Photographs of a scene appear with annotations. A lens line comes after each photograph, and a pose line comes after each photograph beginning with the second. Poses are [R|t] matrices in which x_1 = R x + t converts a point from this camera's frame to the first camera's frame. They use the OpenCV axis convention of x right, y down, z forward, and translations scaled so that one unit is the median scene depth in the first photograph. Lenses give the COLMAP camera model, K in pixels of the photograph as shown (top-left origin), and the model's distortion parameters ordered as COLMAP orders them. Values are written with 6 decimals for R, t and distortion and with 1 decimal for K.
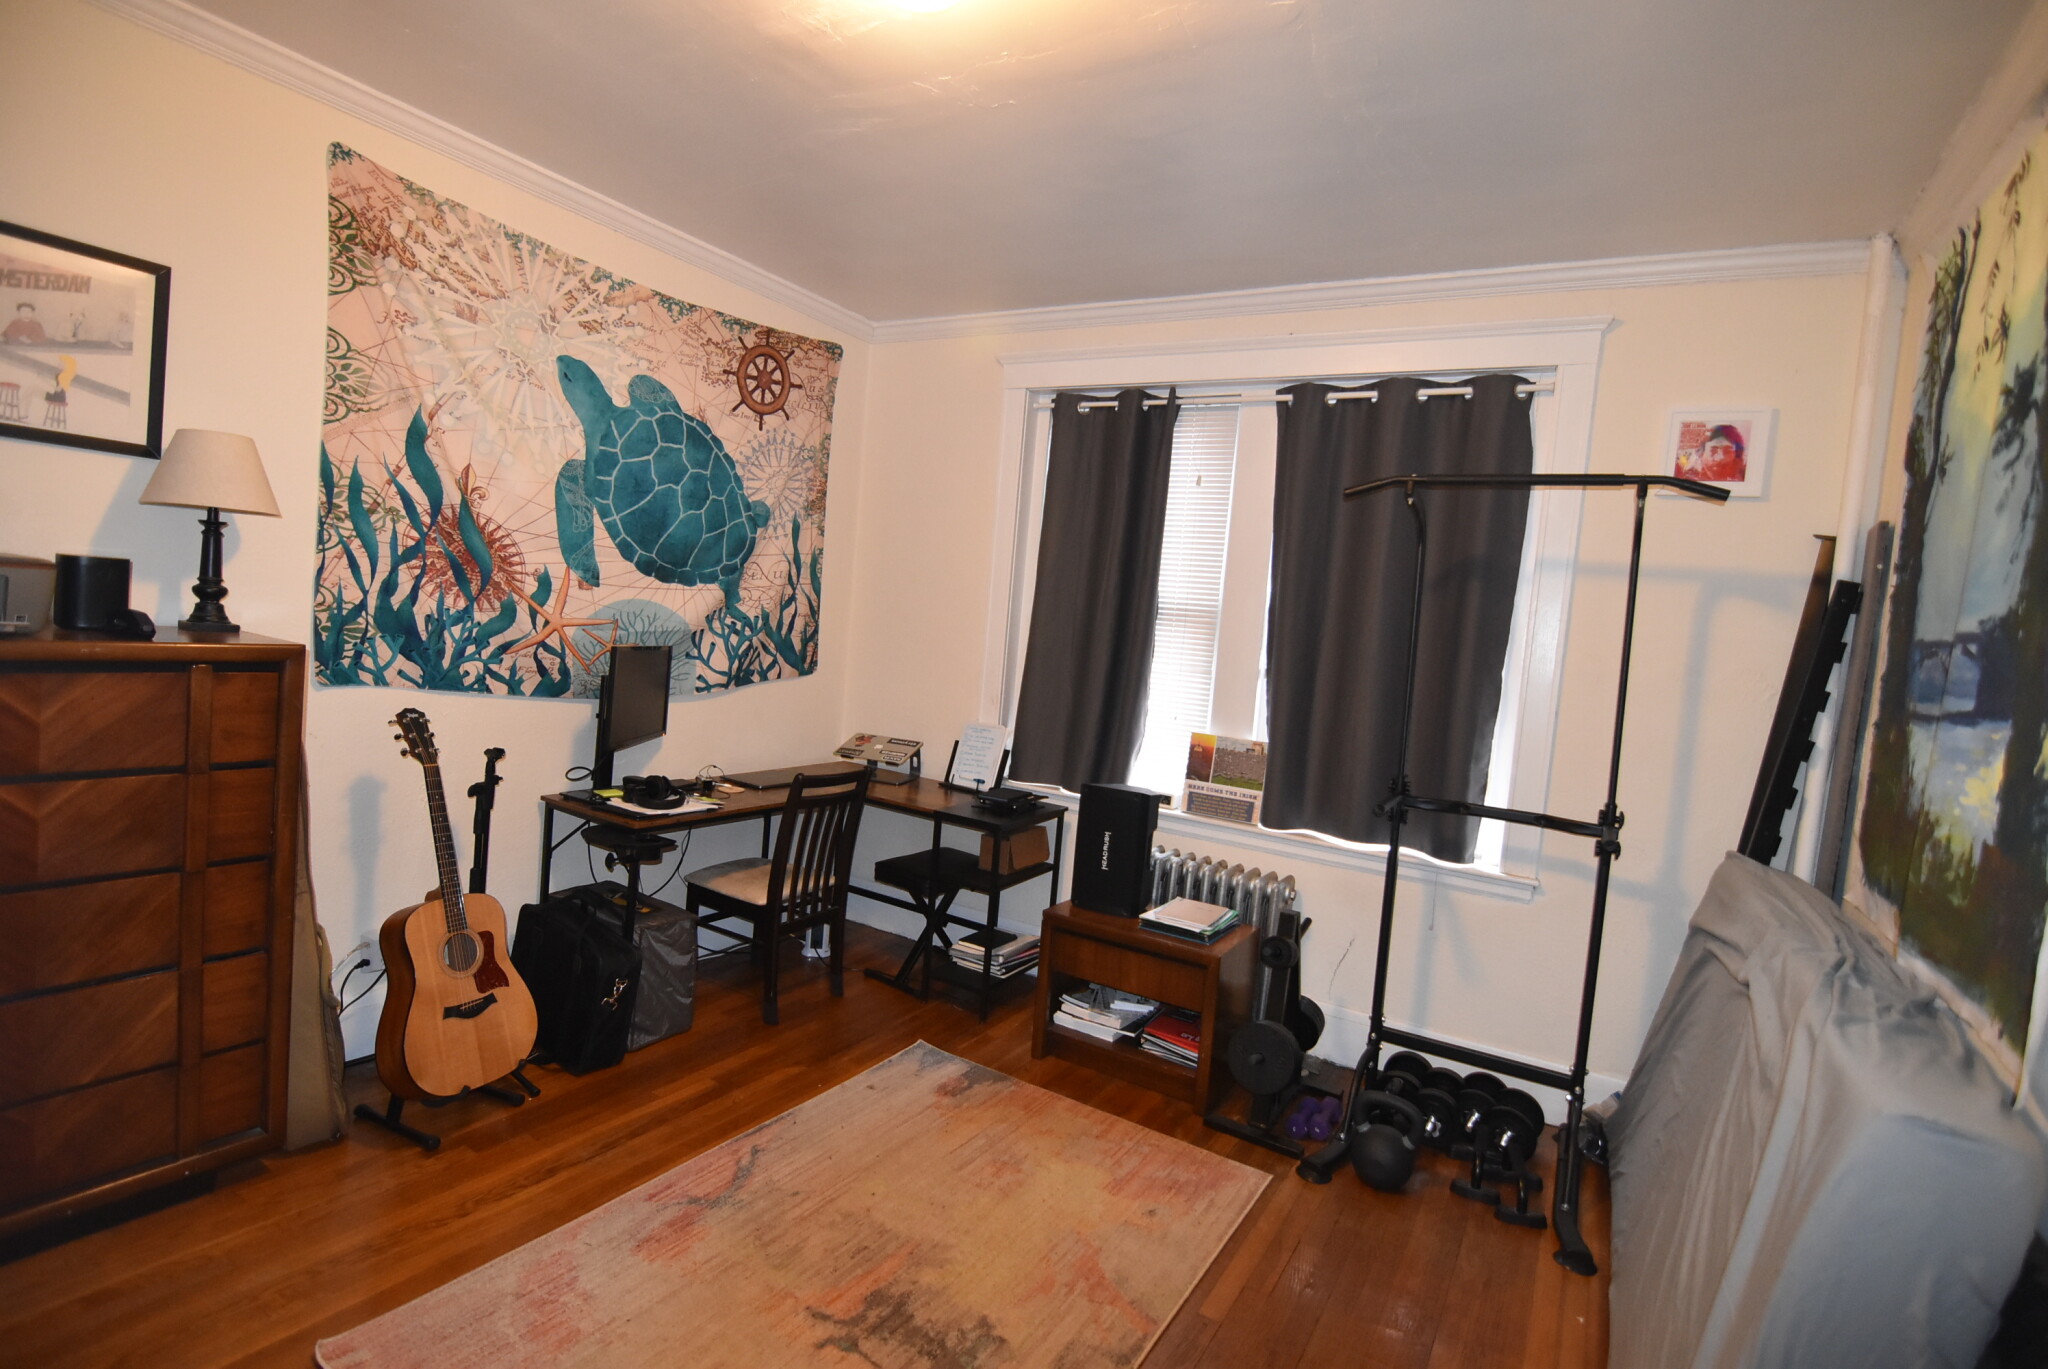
lens RADIAL K [[978.9, 0, 1021.8], [0, 978.9, 683.4], [0, 0, 1]] dist [-0.026476, -0.002668]
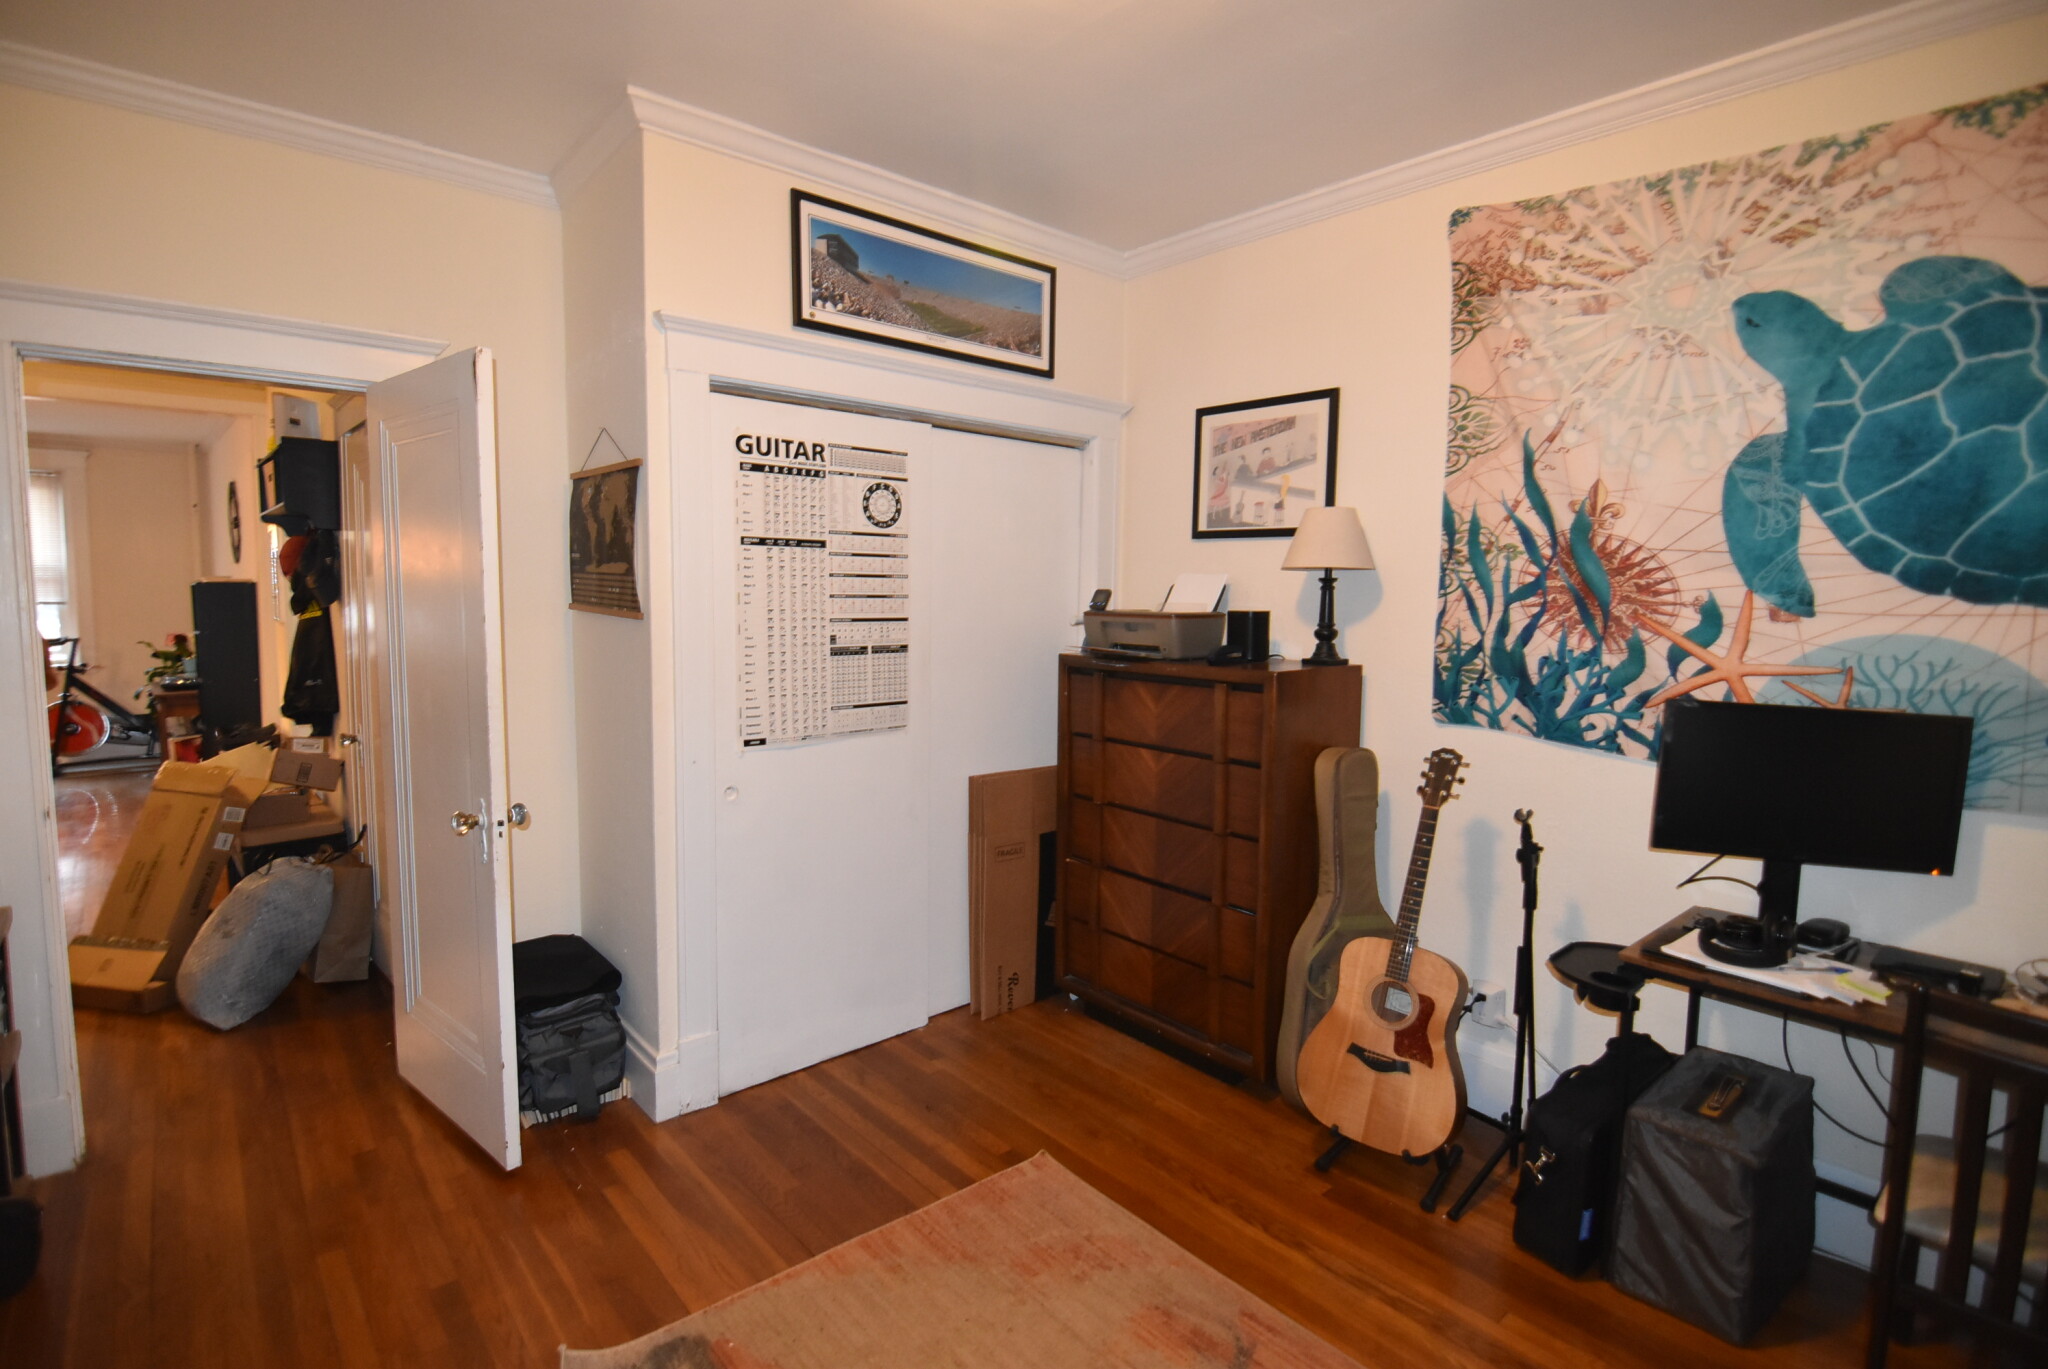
lens RADIAL K [[978.9, 0, 1028.3], [0, 978.9, 683.9], [0, 0, 1]] dist [-0.026476, -0.002668]
pose [[-0.302056, -0.003883, -0.953282, 0.408761], [-0.102950, 0.994276, 0.028570, -0.022529], [0.947715, 0.106771, -0.300727, 0.844583]]
